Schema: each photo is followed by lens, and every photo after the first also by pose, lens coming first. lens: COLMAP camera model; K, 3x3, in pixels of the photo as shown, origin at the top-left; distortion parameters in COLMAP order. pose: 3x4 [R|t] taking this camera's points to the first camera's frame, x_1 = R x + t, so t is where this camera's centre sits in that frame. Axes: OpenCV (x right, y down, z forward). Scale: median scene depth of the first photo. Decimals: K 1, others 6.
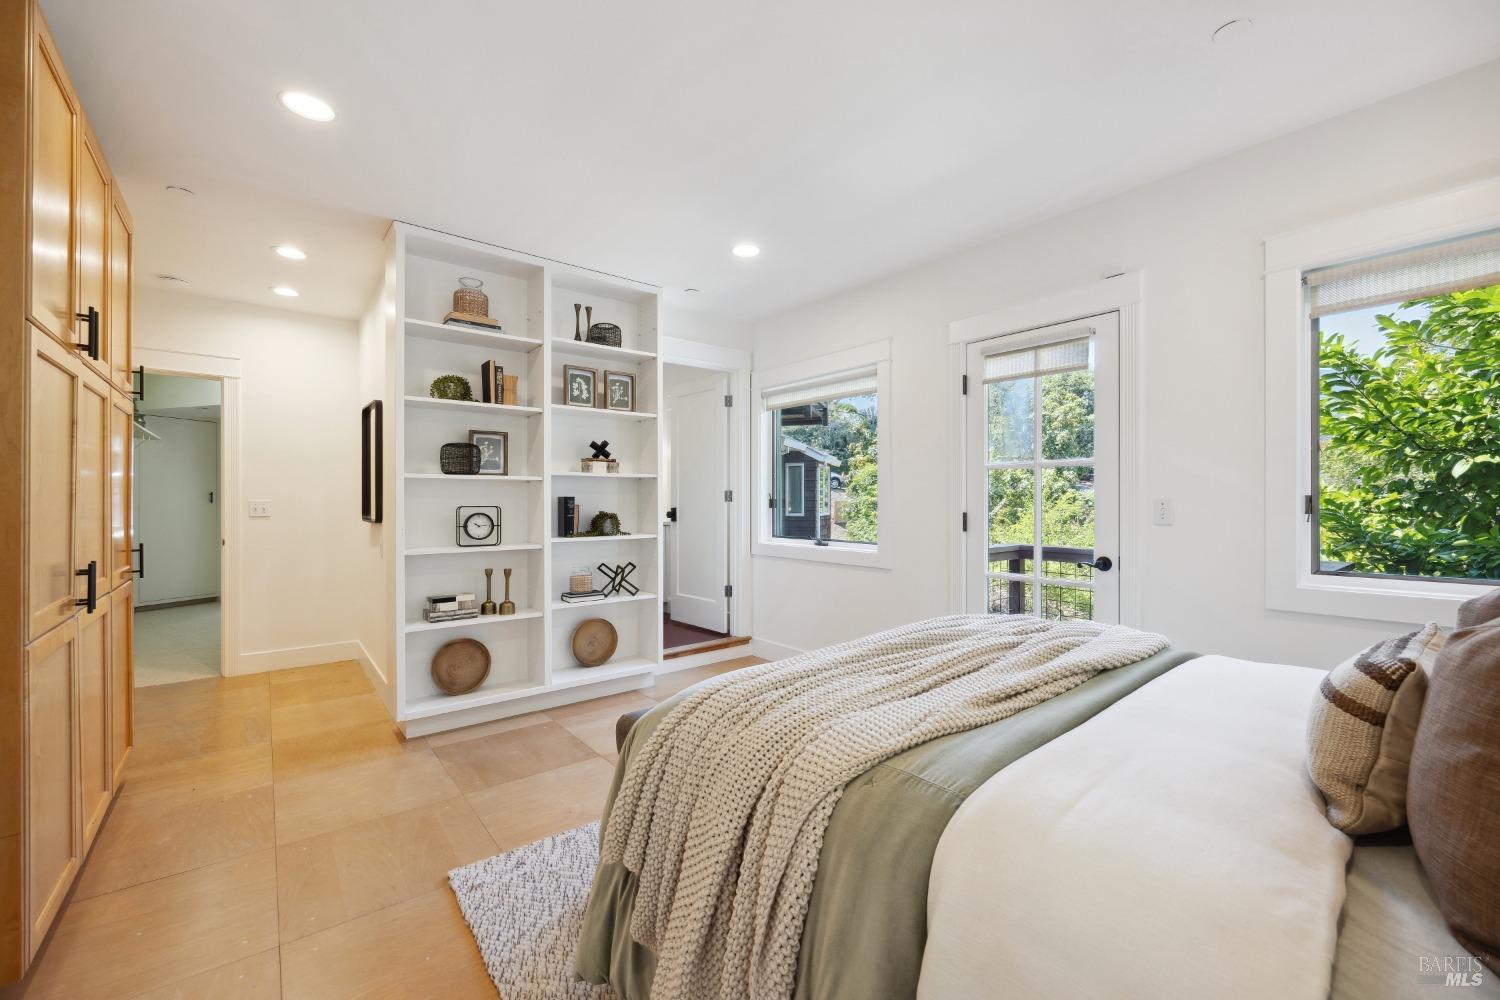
lens RADIAL K [[609.3, 0, 754.3], [0, 609.3, 502.7], [0, 0, 1]] dist [0.002296, -0.000926]
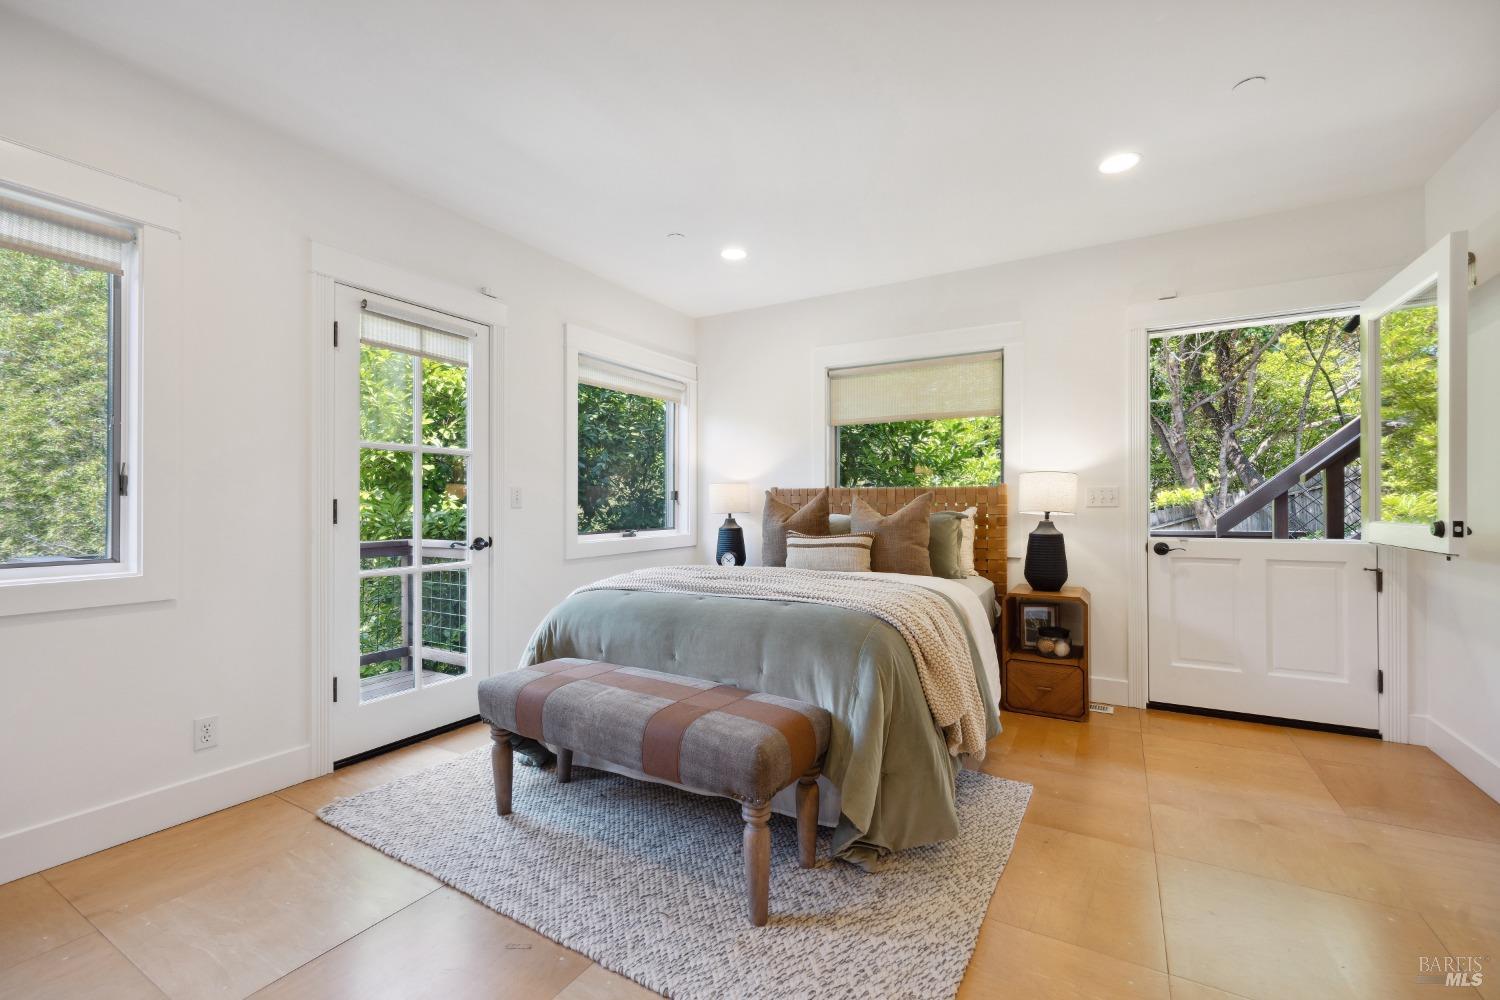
lens RADIAL K [[609.3, 0, 754.5], [0, 609.3, 502.0], [0, 0, 1]] dist [0.002296, -0.000926]
pose [[-0.353610, 0.004363, 0.935383, -1.036171], [-0.003532, 0.999976, -0.006000, 0.042509], [-0.935386, -0.005425, -0.353586, 1.409747]]
